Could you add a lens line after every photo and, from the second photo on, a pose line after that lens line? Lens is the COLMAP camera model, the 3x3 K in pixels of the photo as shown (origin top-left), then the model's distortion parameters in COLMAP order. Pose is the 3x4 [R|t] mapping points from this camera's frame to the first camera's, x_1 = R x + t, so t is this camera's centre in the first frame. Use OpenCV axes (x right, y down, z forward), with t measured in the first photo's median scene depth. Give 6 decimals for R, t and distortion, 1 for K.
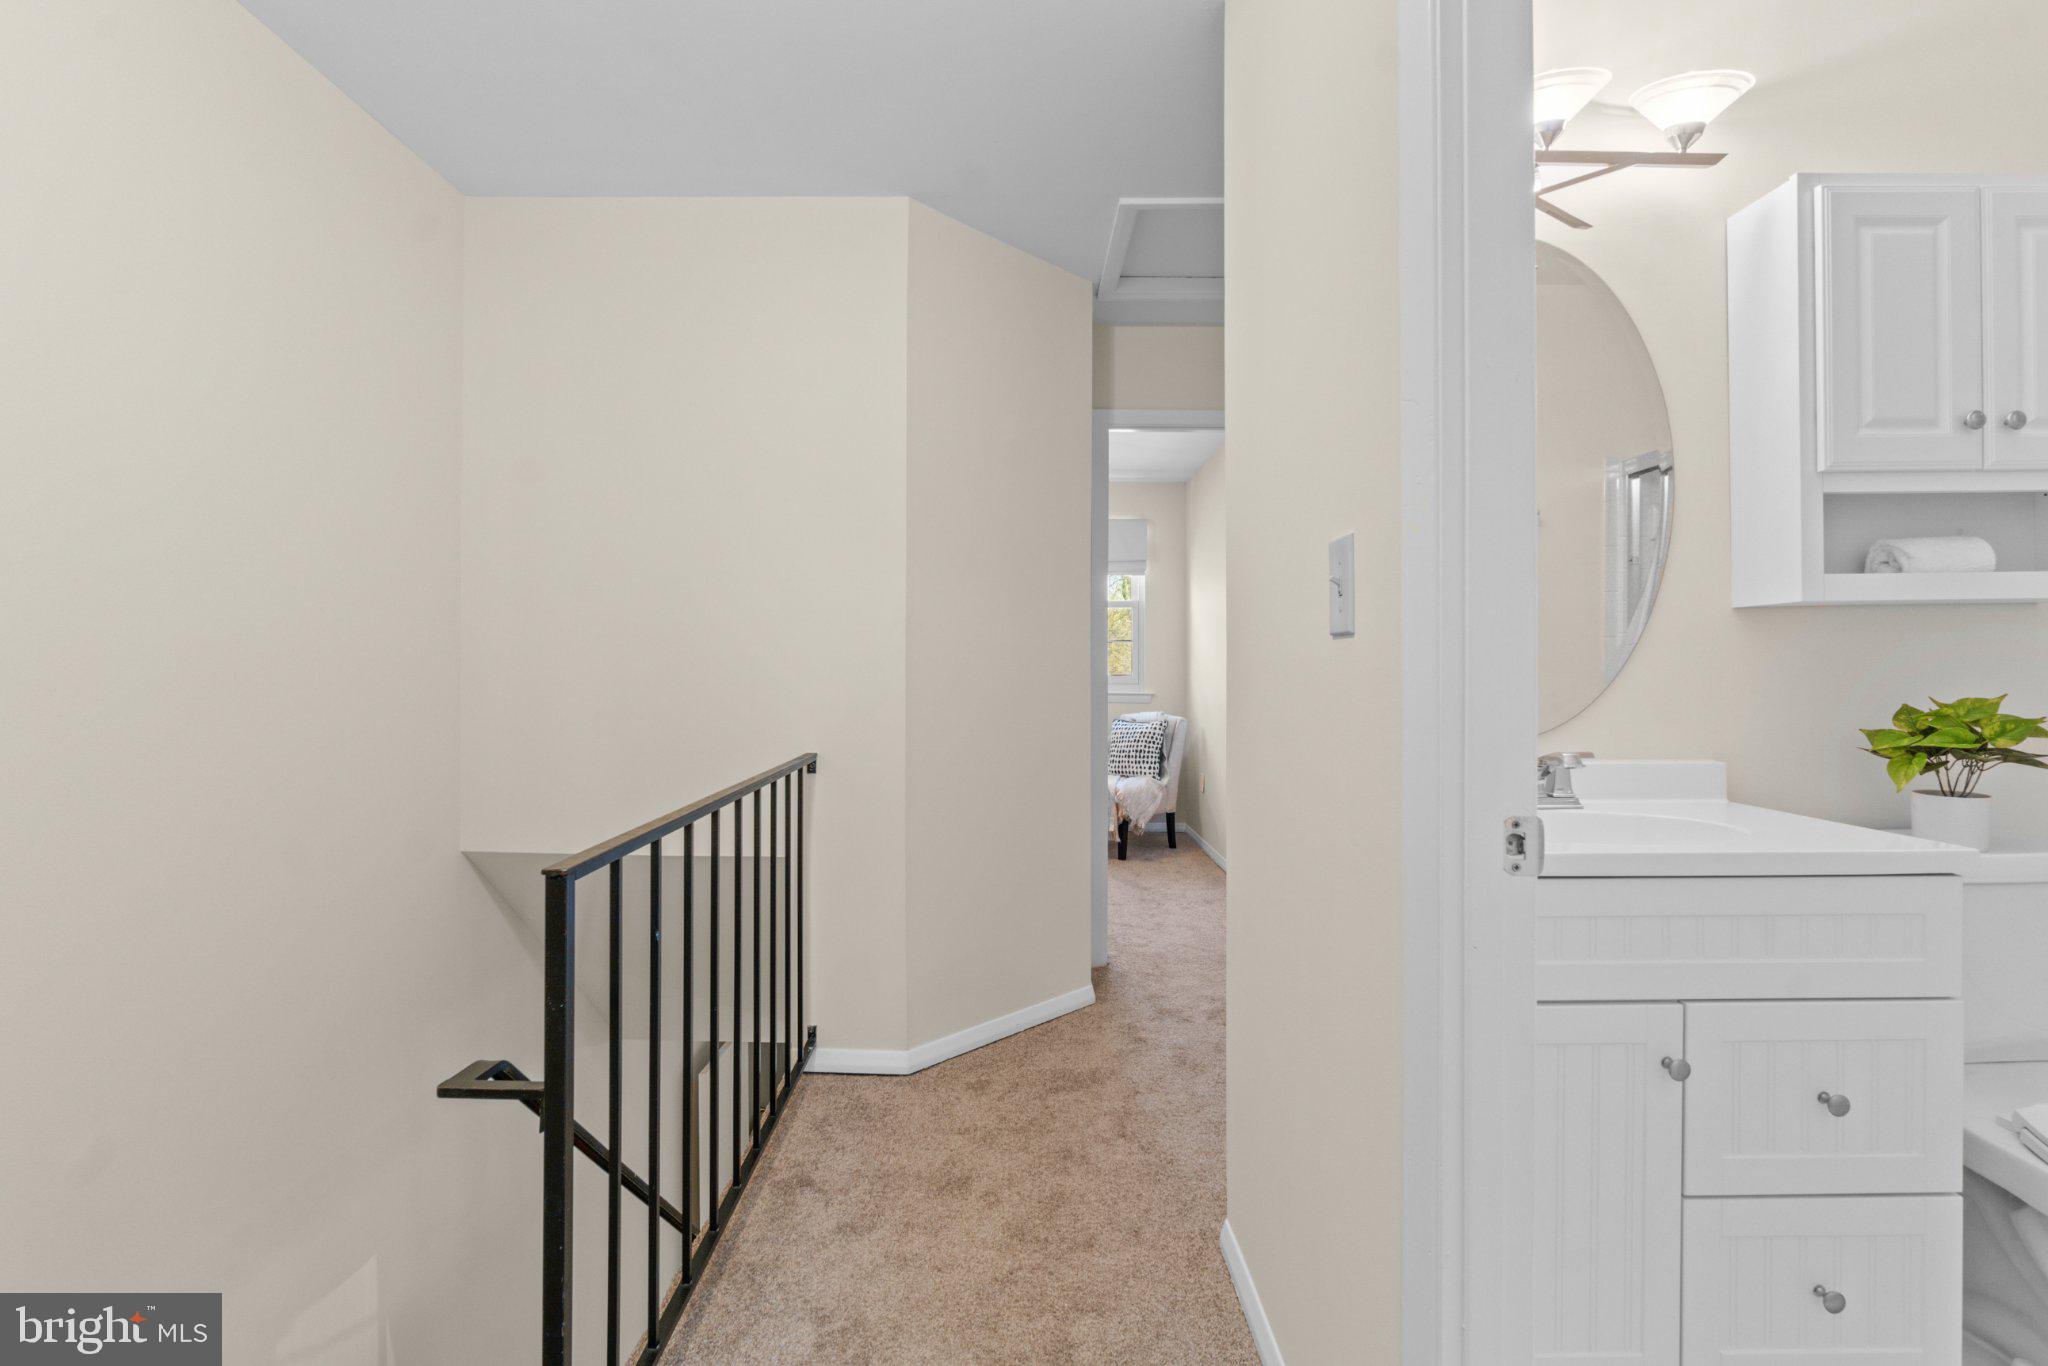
lens RADIAL K [[934.3, 0, 1026.8], [0, 934.3, 662.8], [0, 0, 1]] dist [-0.001470, -0.000281]
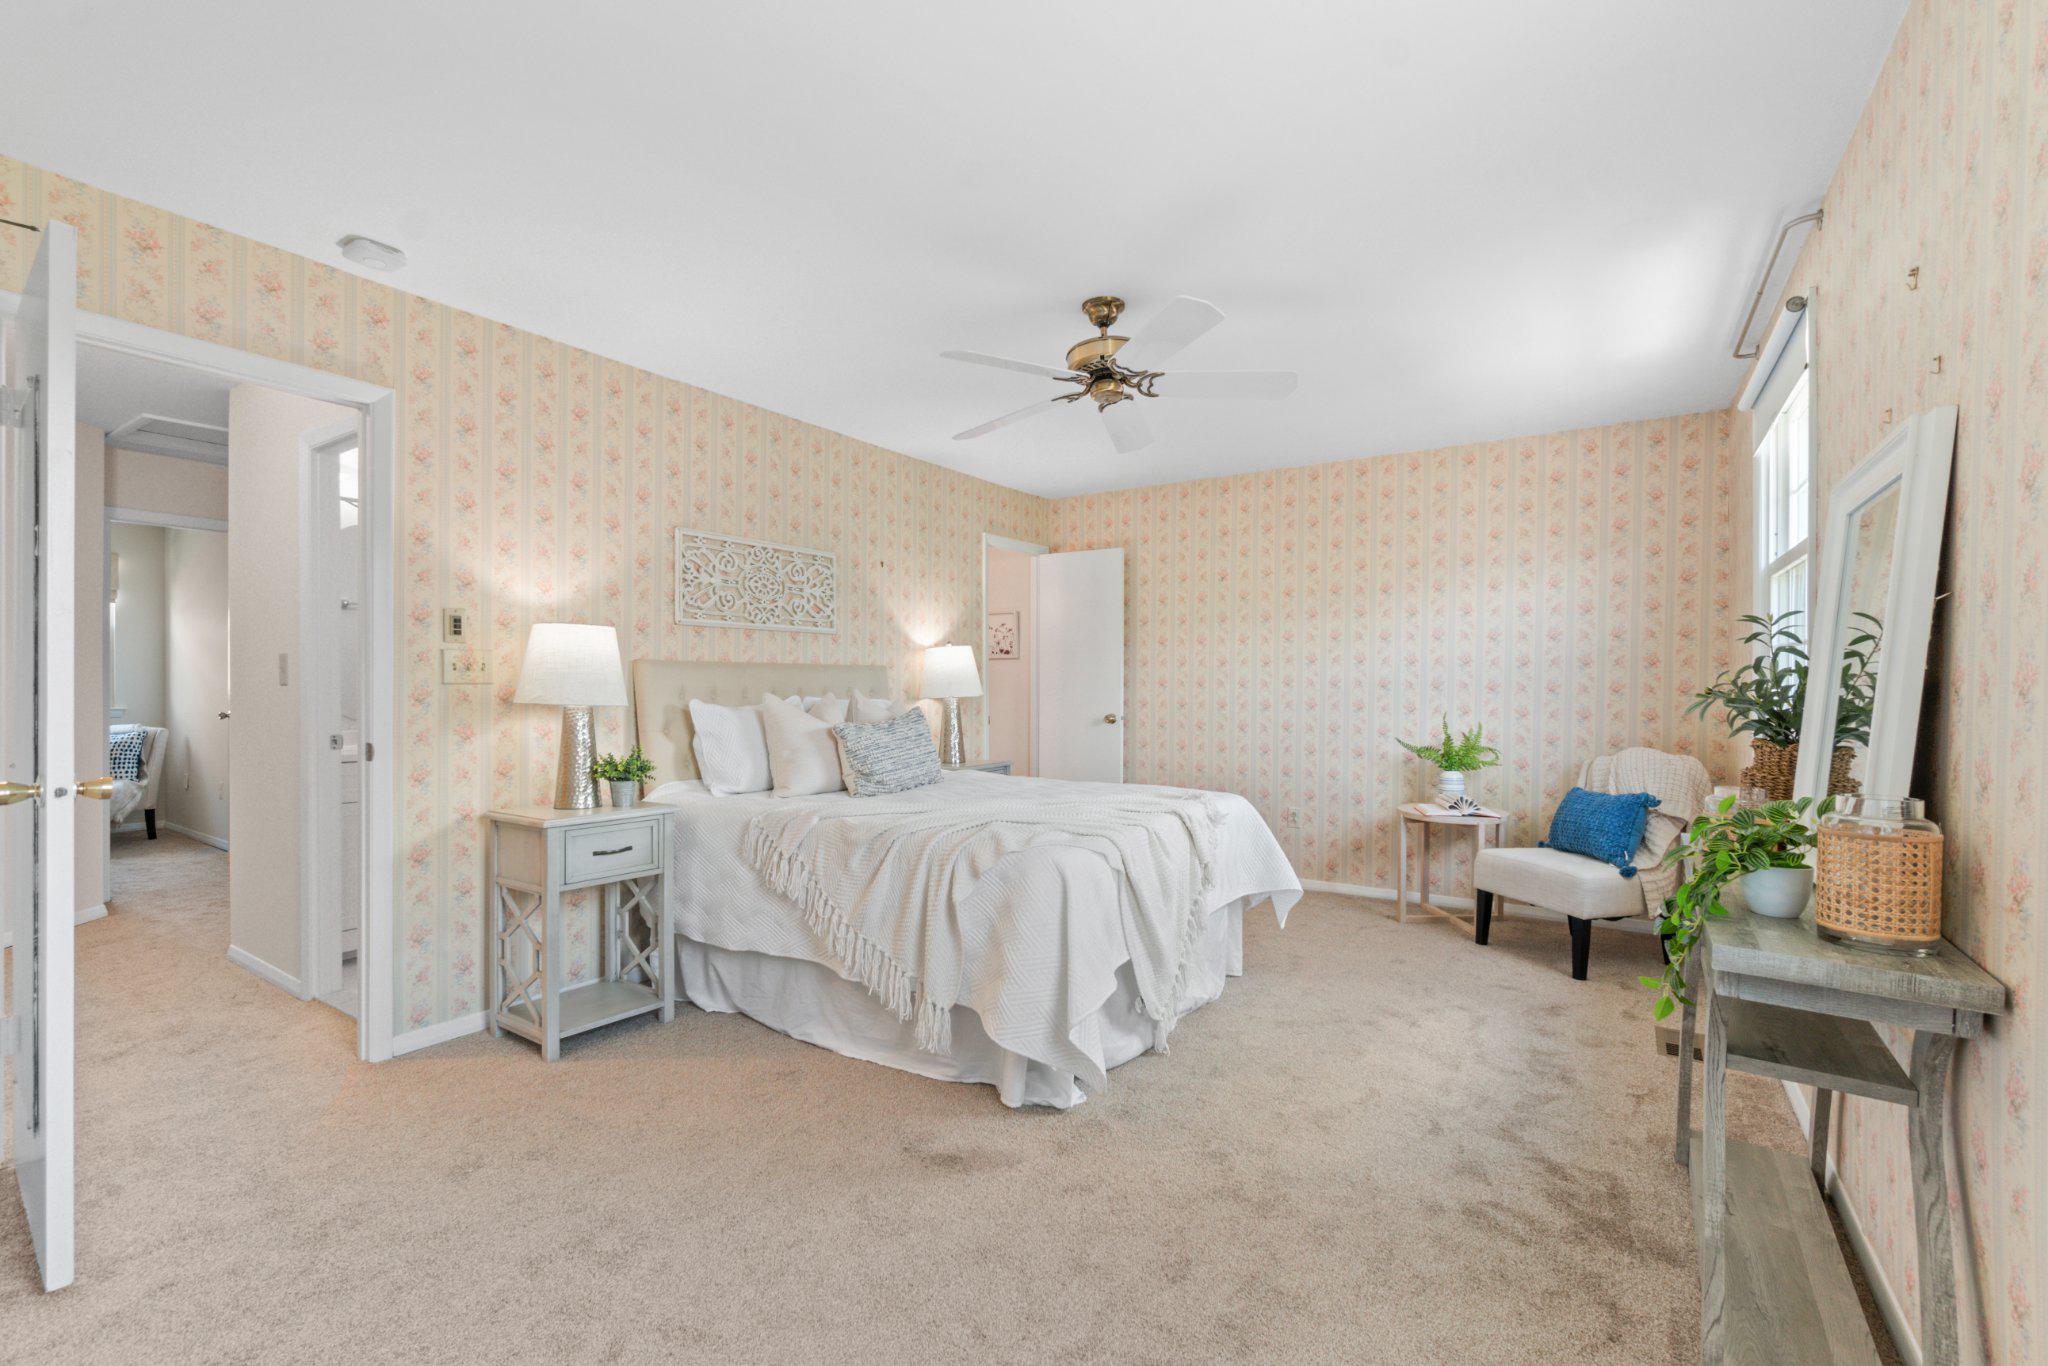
lens RADIAL K [[891.9, 0, 1014.7], [0, 891.9, 670.0], [0, 0, 1]] dist [0.000516, -0.000281]
pose [[0.574903, -0.000470, 0.818222, -0.143661], [0.001112, 0.999999, -0.000207, -0.014868], [-0.818221, 0.001029, 0.574903, -0.557287]]
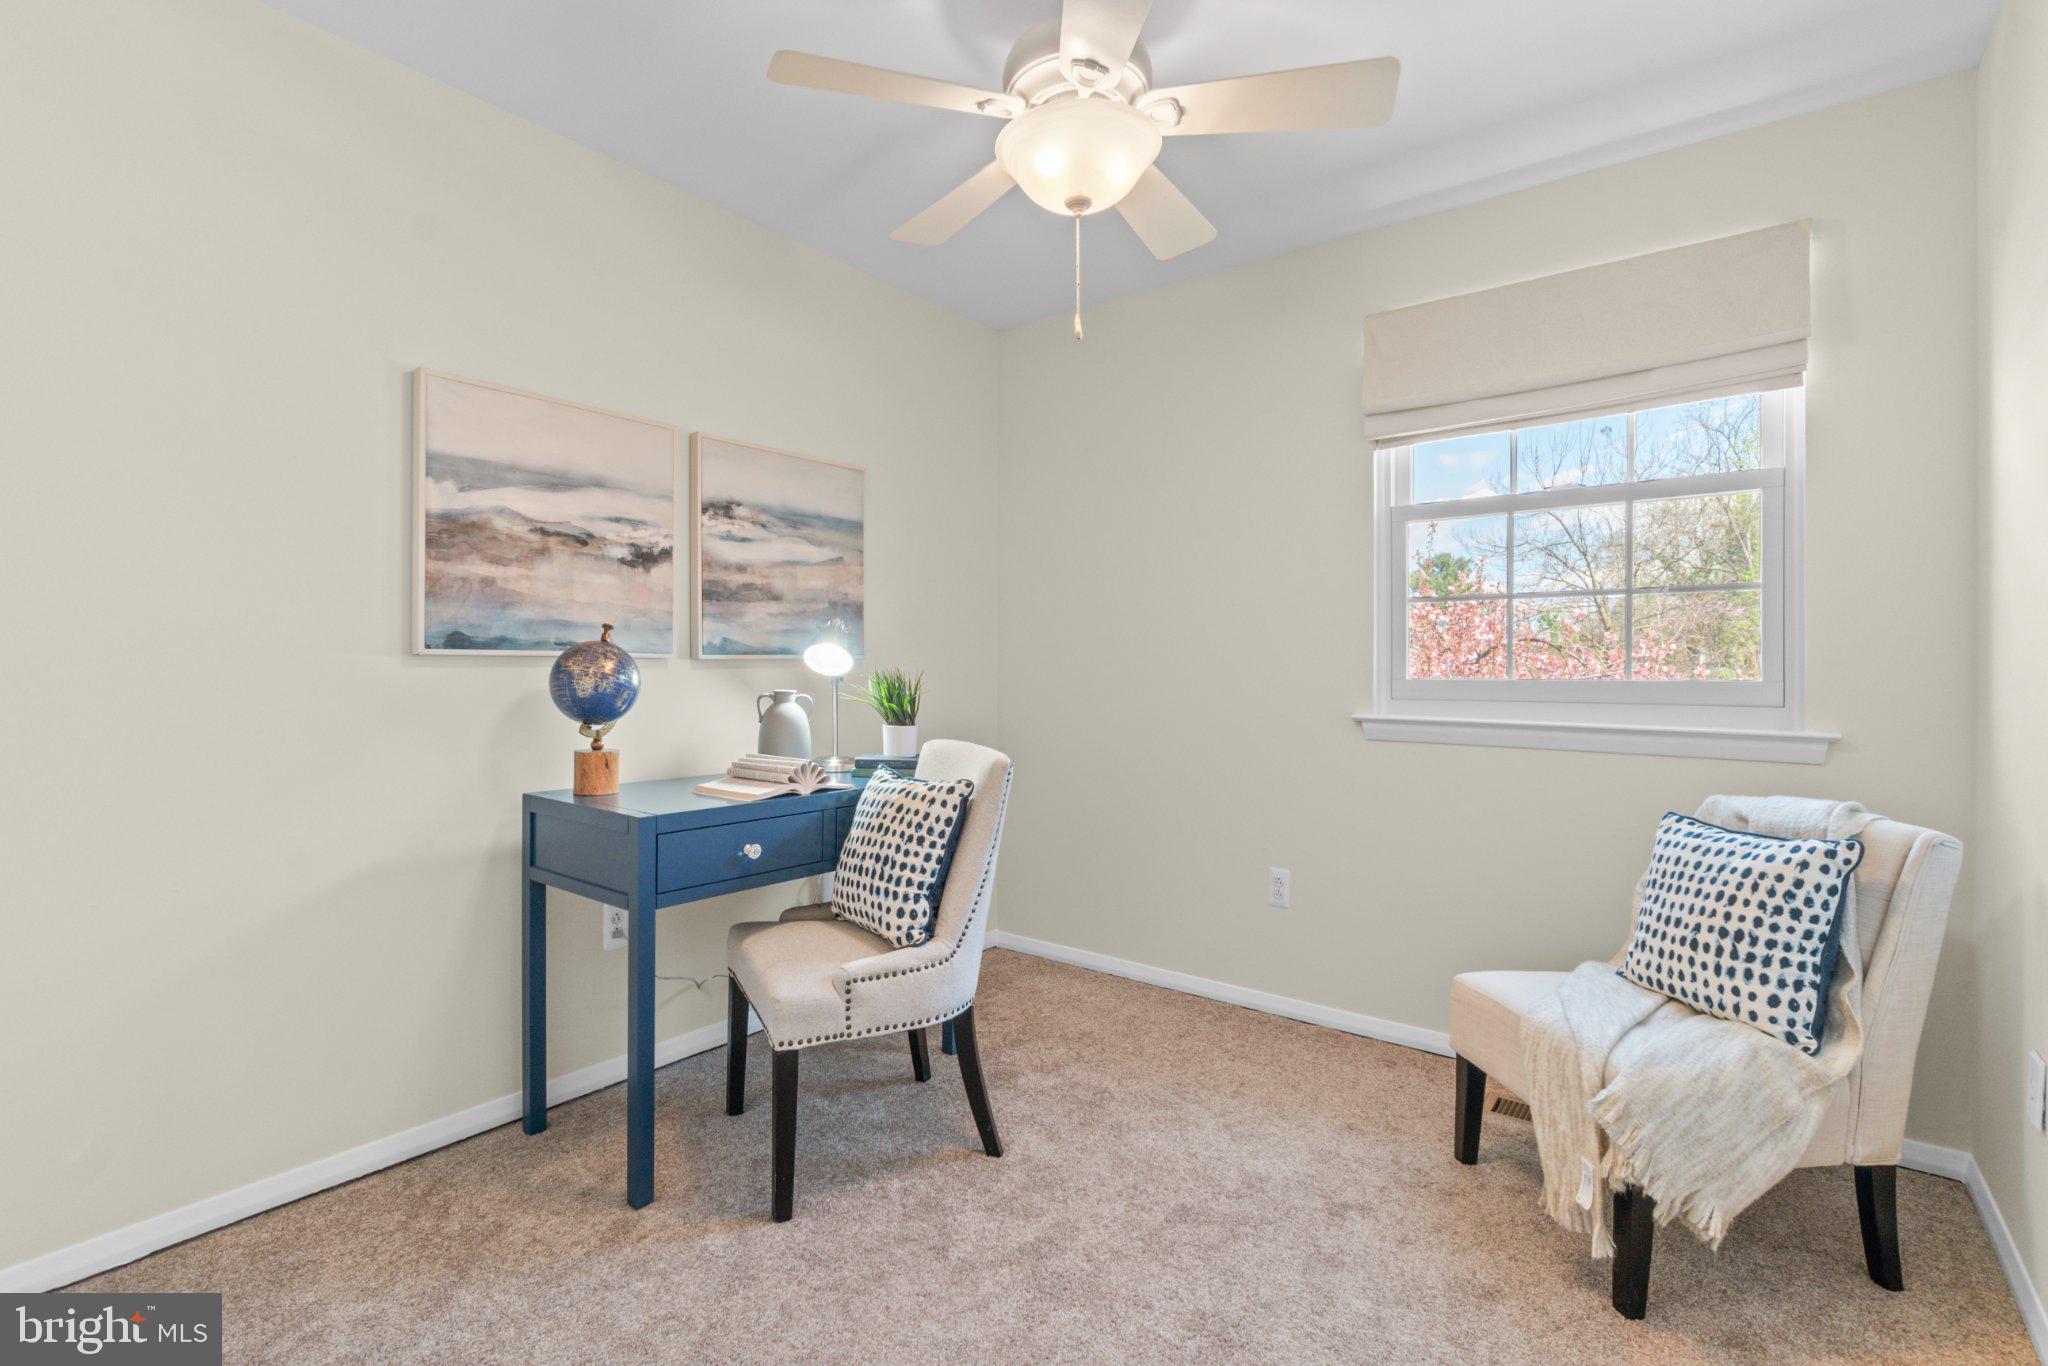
lens RADIAL K [[934.3, 0, 1026.8], [0, 934.3, 662.8], [0, 0, 1]] dist [-0.001470, -0.000281]
pose [[0.789784, 0.003340, -0.613376, 0.124946], [-0.002646, 0.999994, 0.002038, 0.005226], [0.613379, 0.000013, 0.789789, 0.616366]]
